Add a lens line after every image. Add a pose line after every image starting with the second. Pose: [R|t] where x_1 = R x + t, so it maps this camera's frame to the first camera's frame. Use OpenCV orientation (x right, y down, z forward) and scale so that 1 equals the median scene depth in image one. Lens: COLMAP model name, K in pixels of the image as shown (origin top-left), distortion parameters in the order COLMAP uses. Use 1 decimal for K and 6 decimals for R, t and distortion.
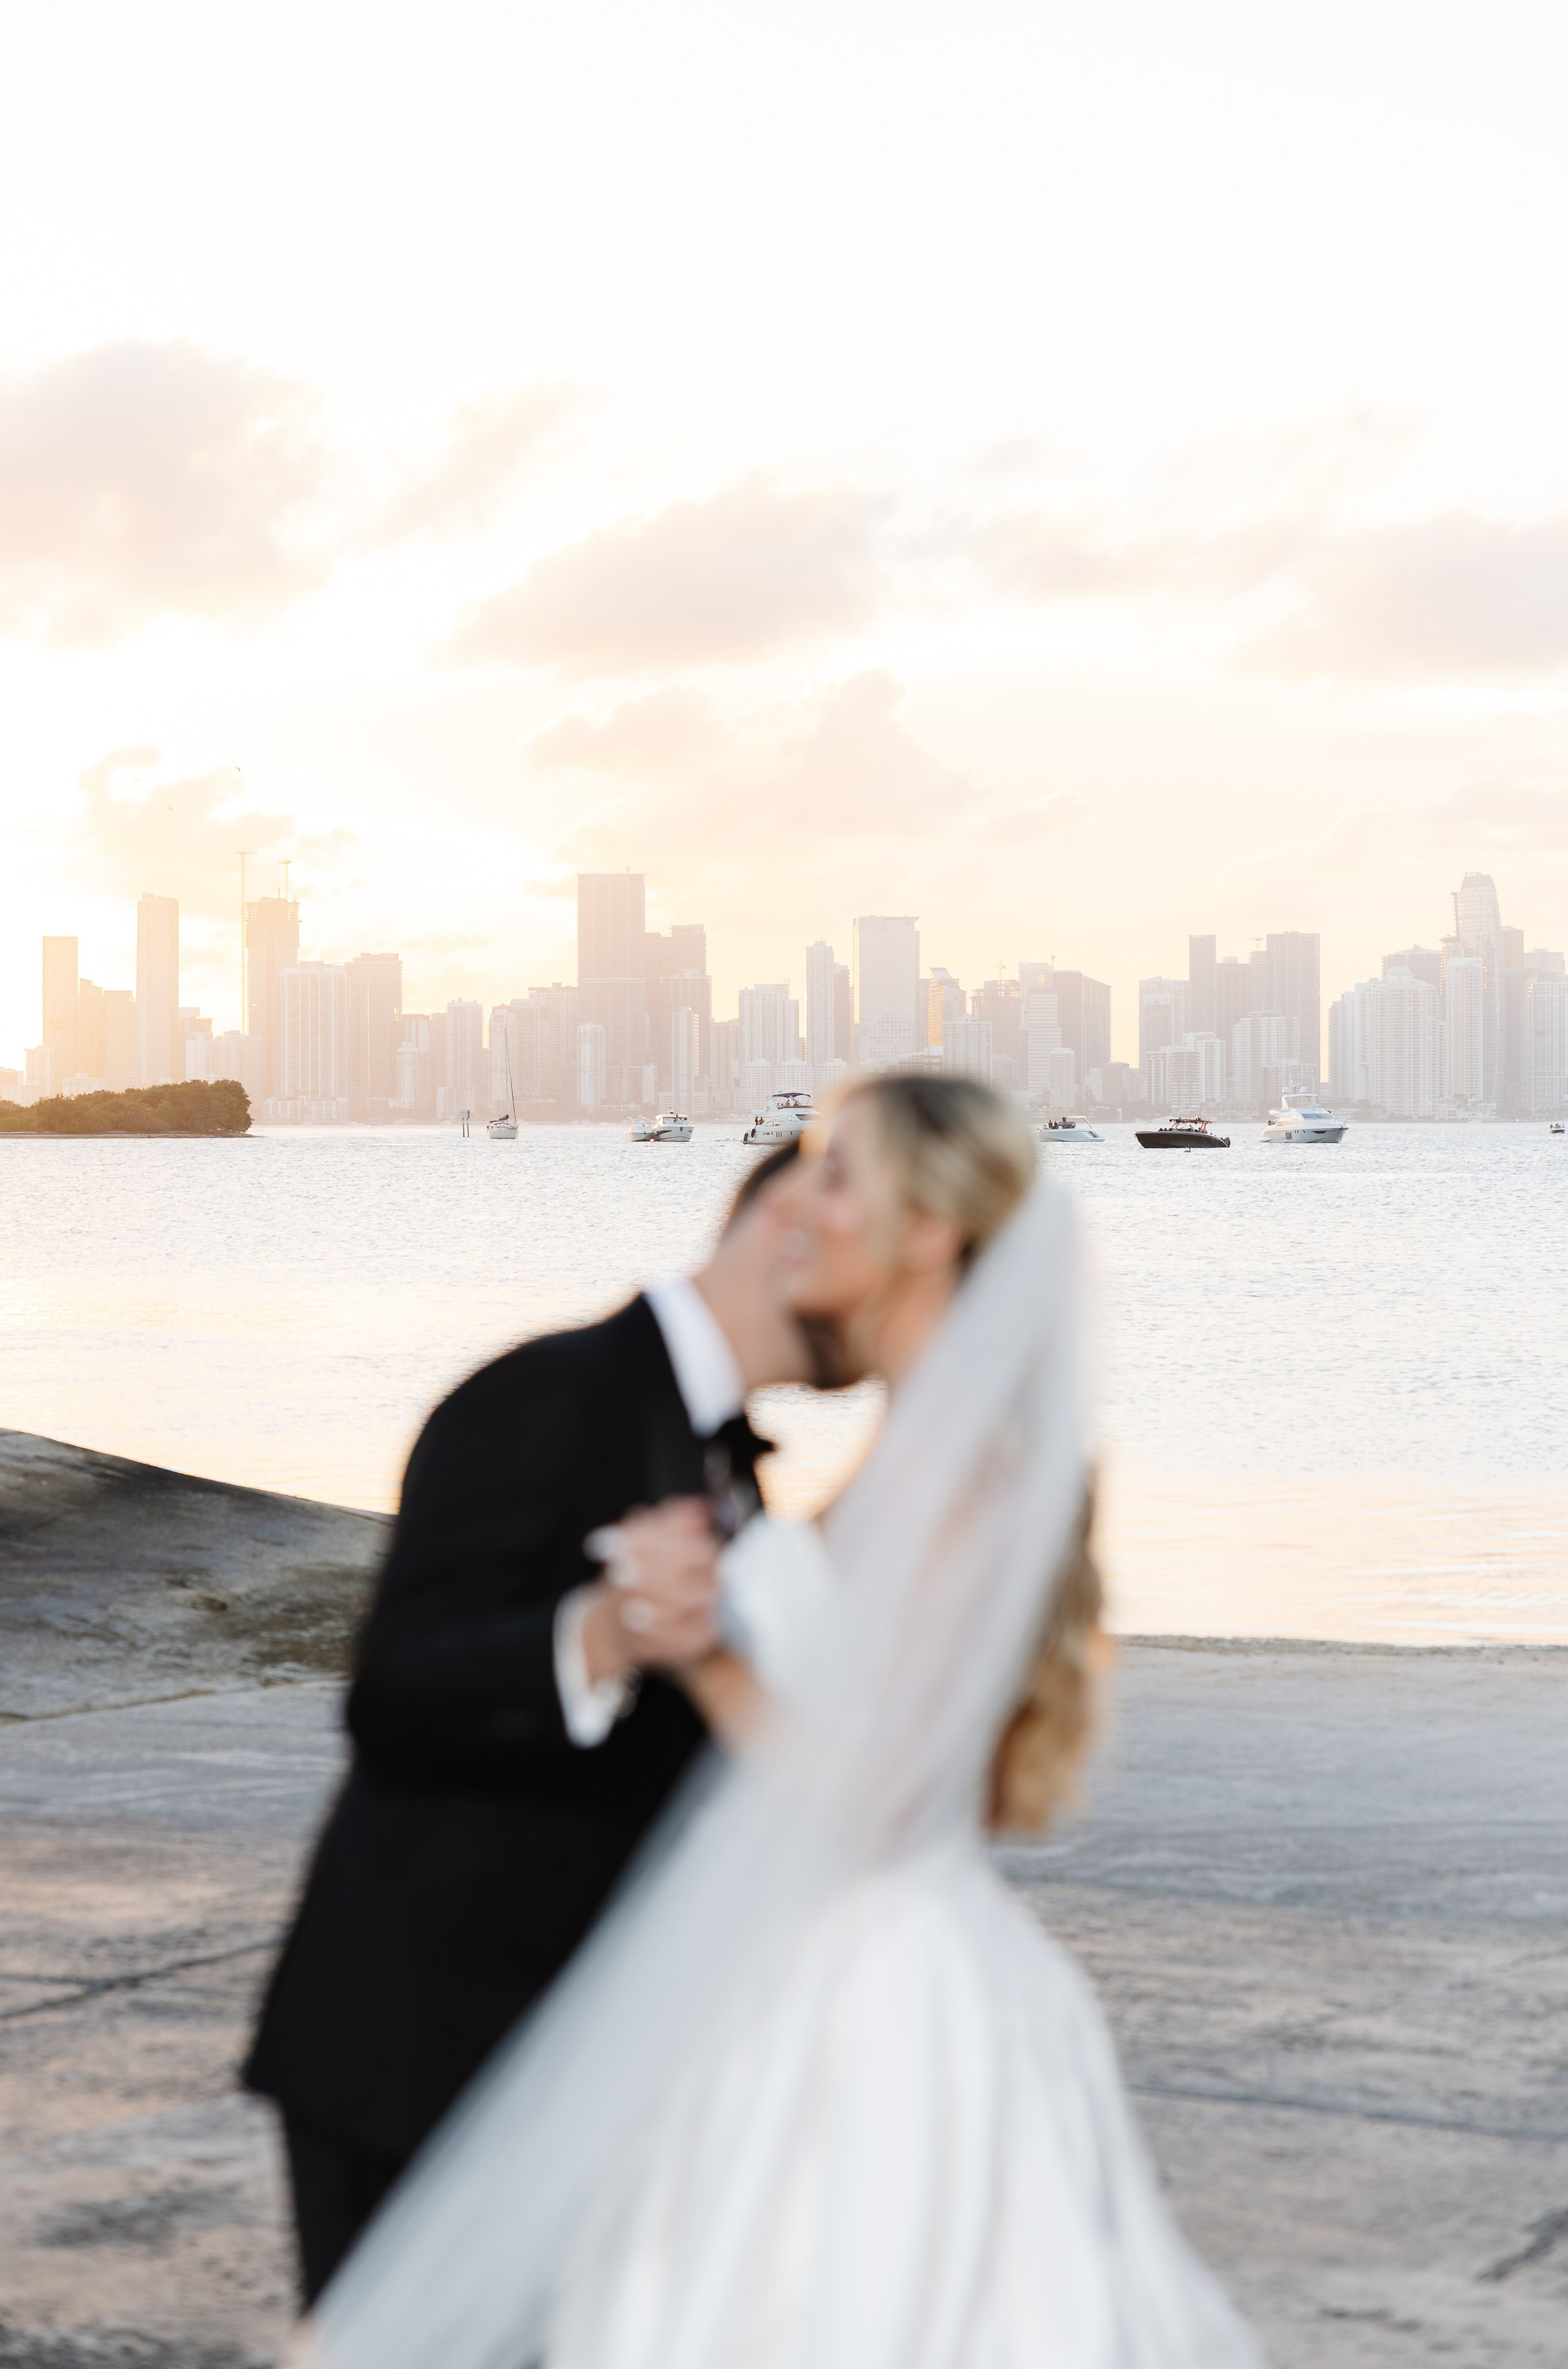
lens RADIAL K [[4671.7, 0, 803.1], [0, 4671.7, 1175.0], [0, 0, 1]] dist [0.030835, 0.000000]
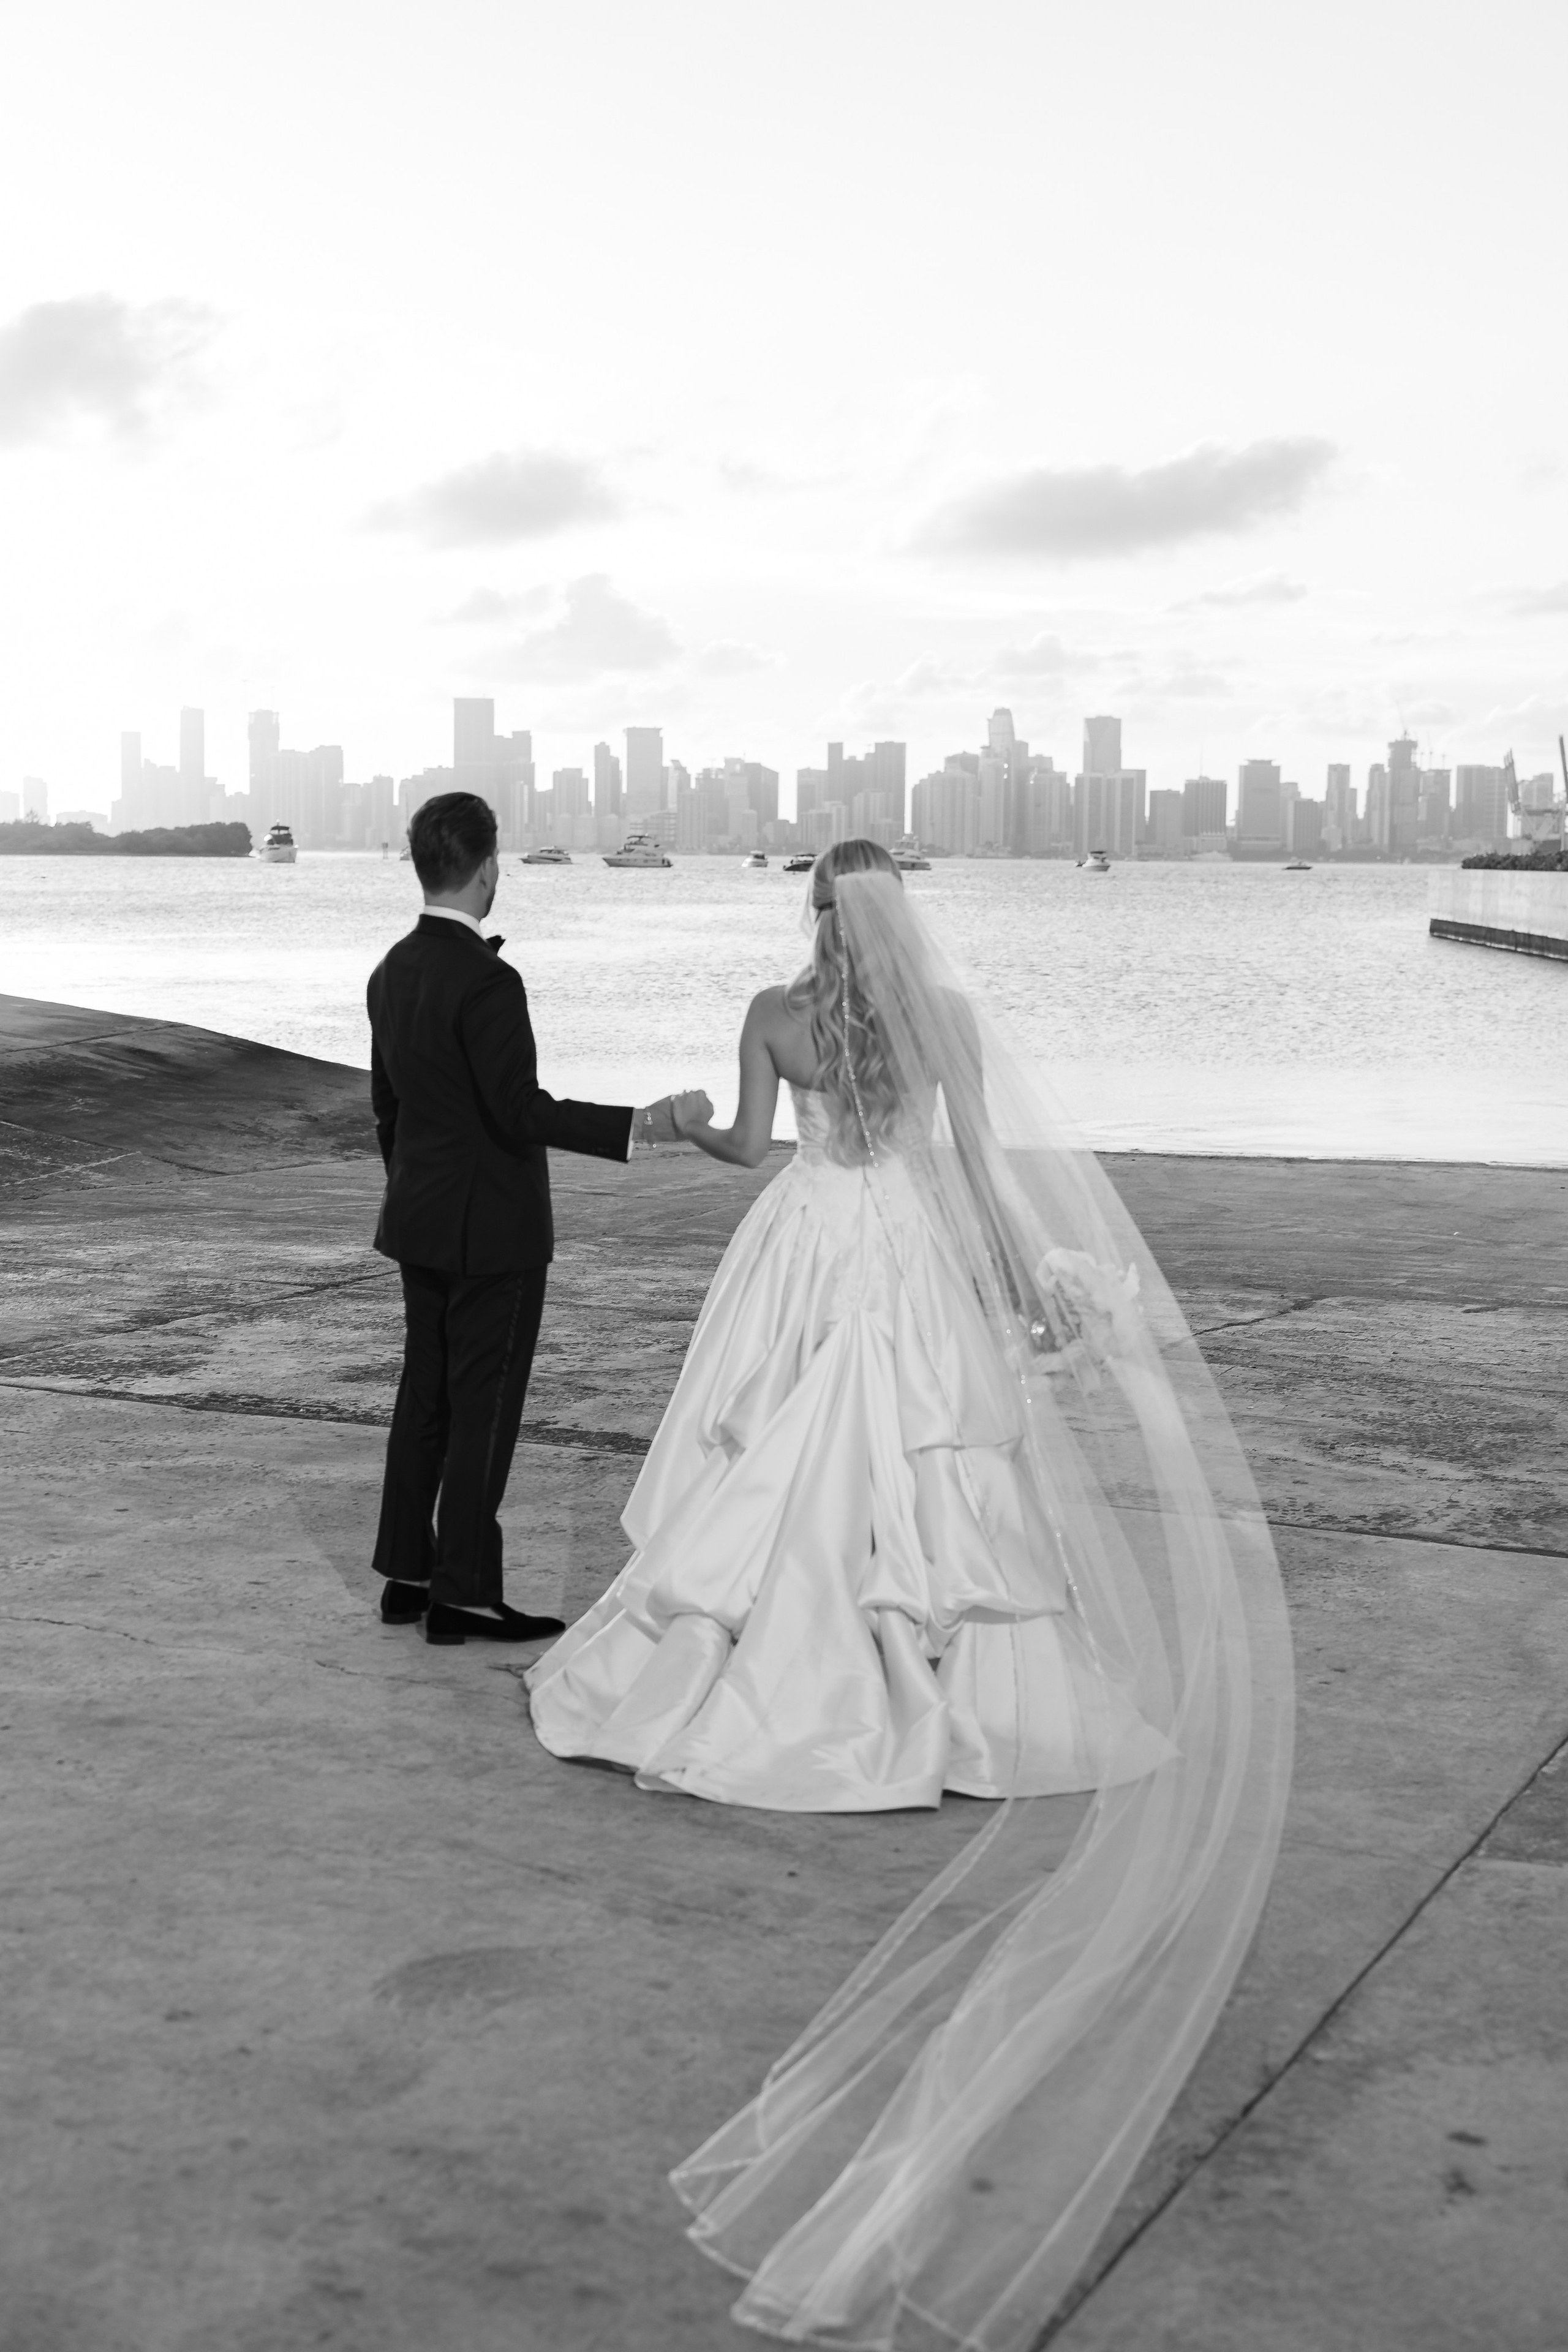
lens RADIAL K [[2952.6, 0, 806.2], [0, 2952.6, 1158.9], [0, 0, 1]] dist [-0.018809, 0.000000]
pose [[0.996786, 0.005216, 0.079936, -0.027845], [-0.012529, 0.995748, 0.091259, 0.000380], [-0.079121, -0.091967, 0.992614, -0.169125]]
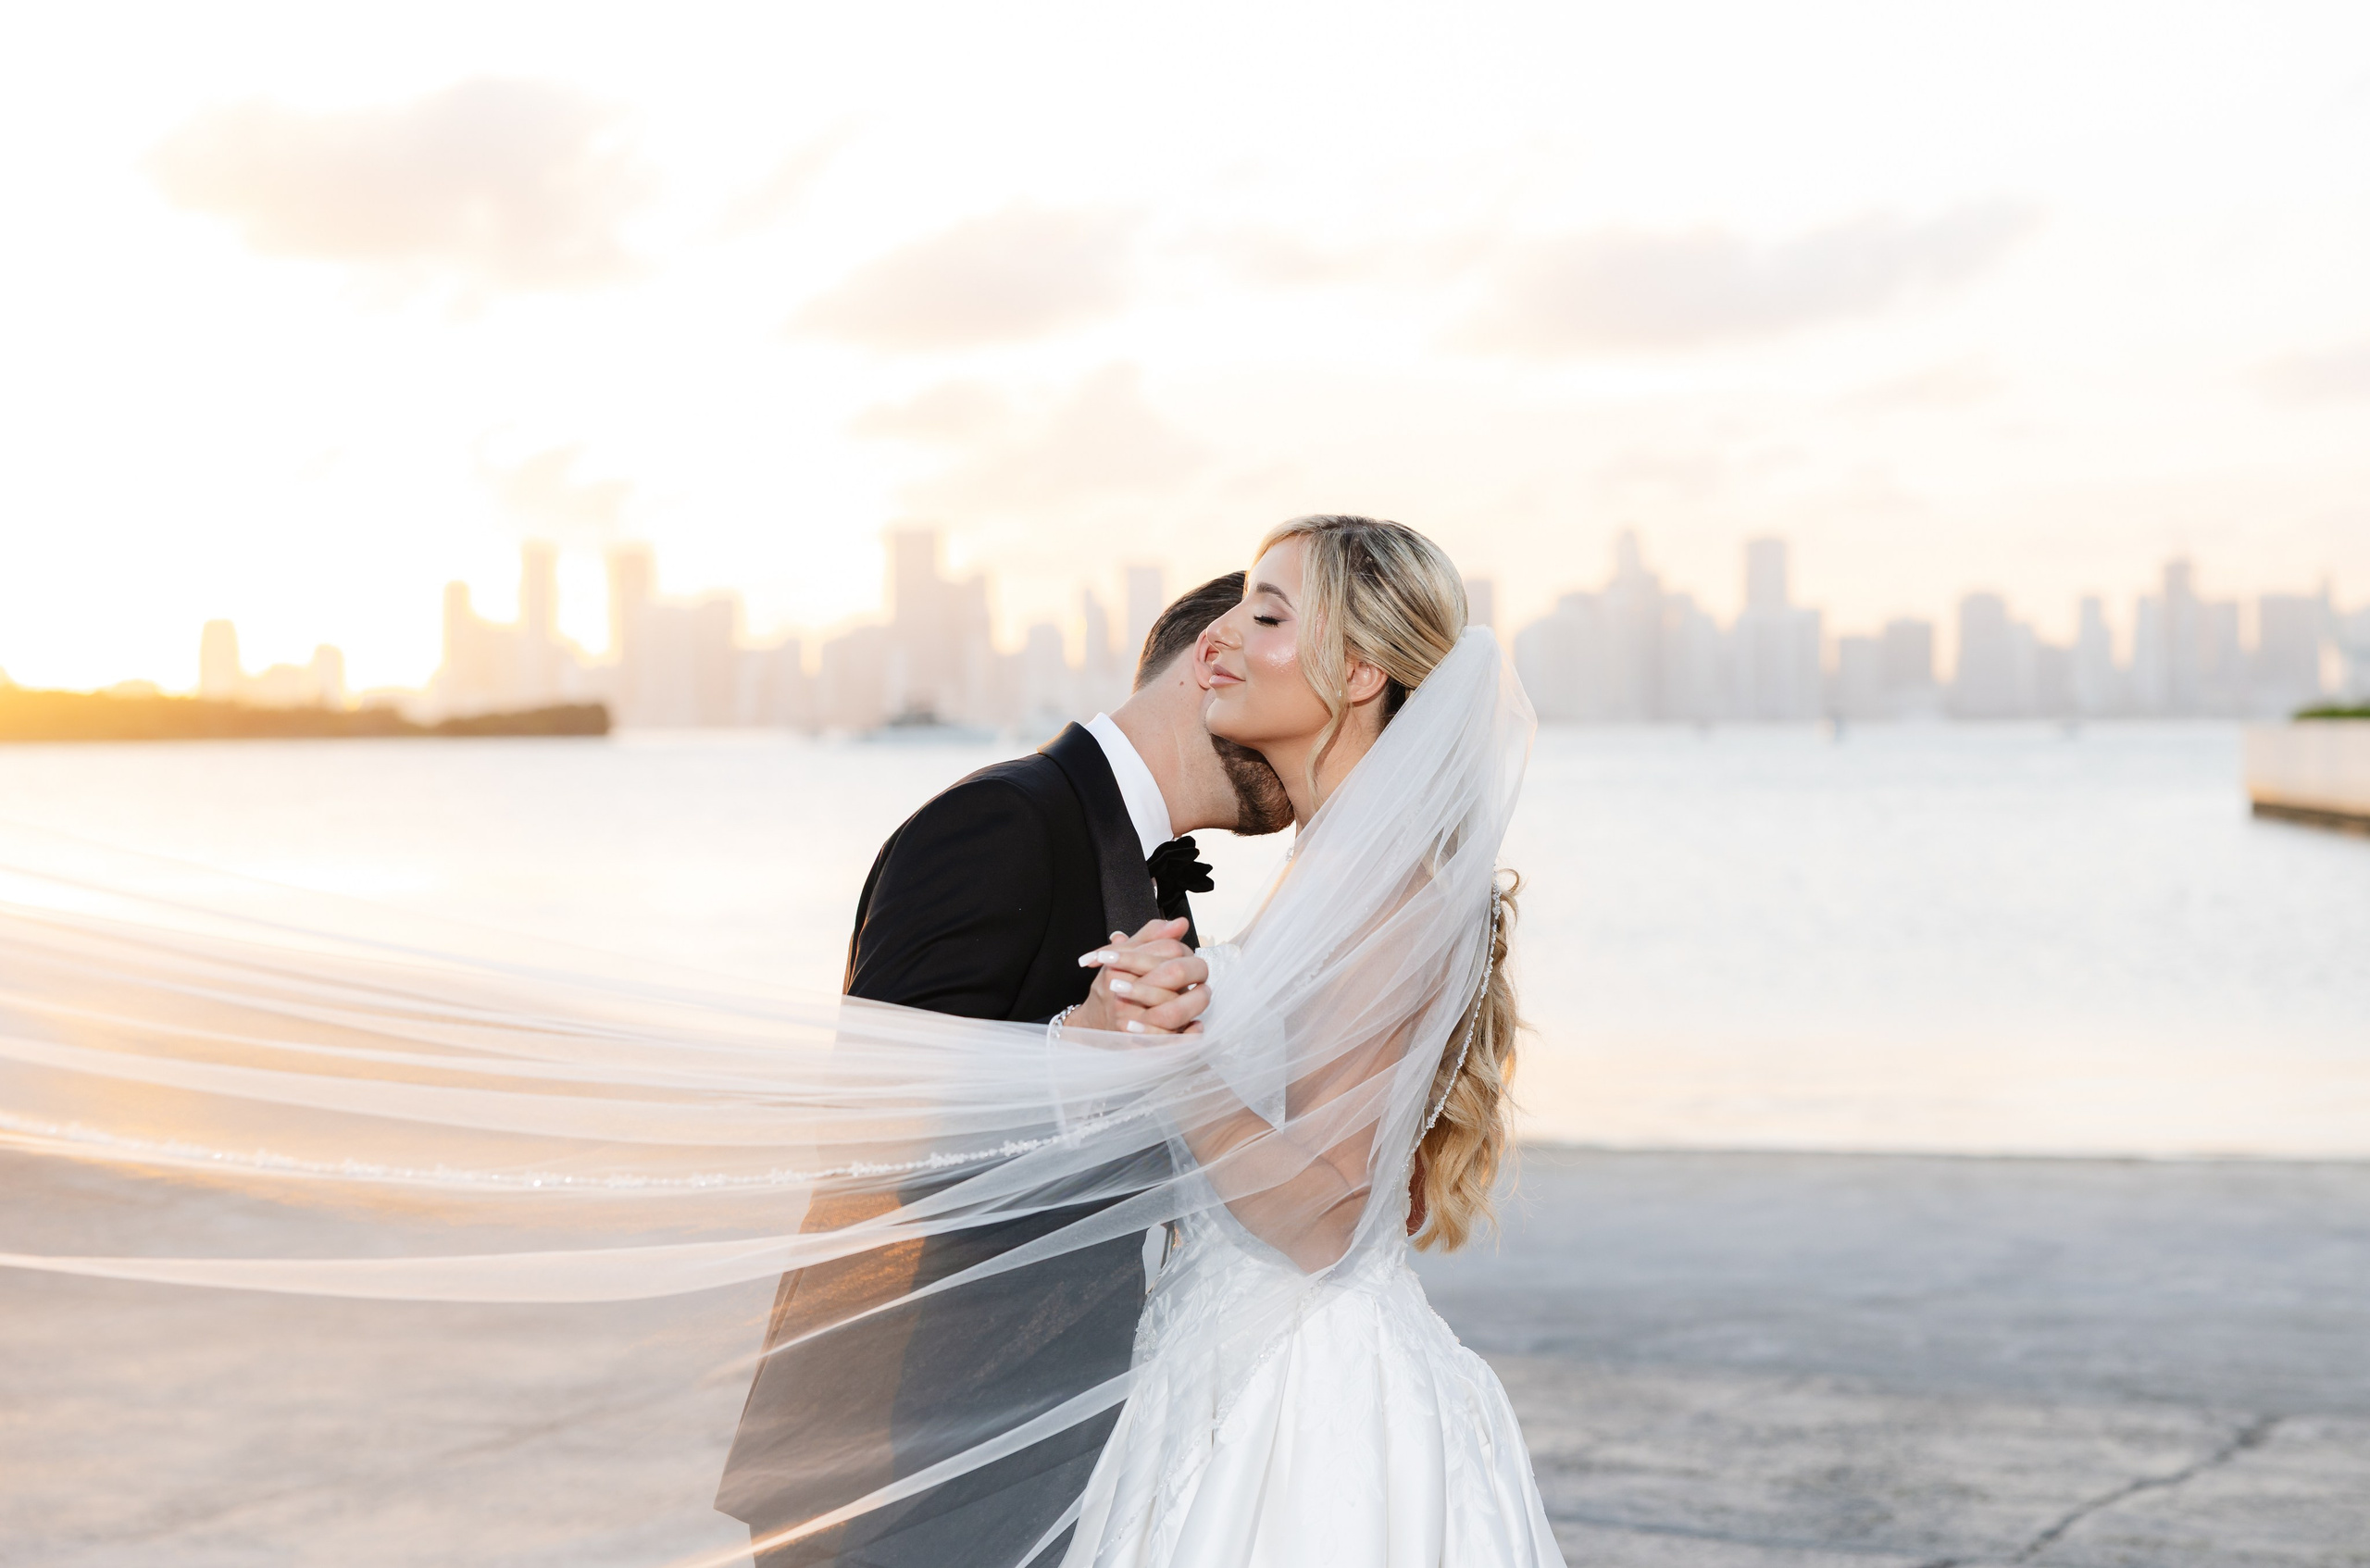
lens RADIAL K [[3824.6, 0, 1157.5], [0, 3824.6, 889.6], [0, 0, 1]] dist [0.003368, 0.000000]
pose [[0.999687, -0.007282, 0.023917, -0.010320], [0.006626, 0.999603, 0.027378, 0.010010], [-0.024107, -0.027211, 0.999339, 0.038690]]
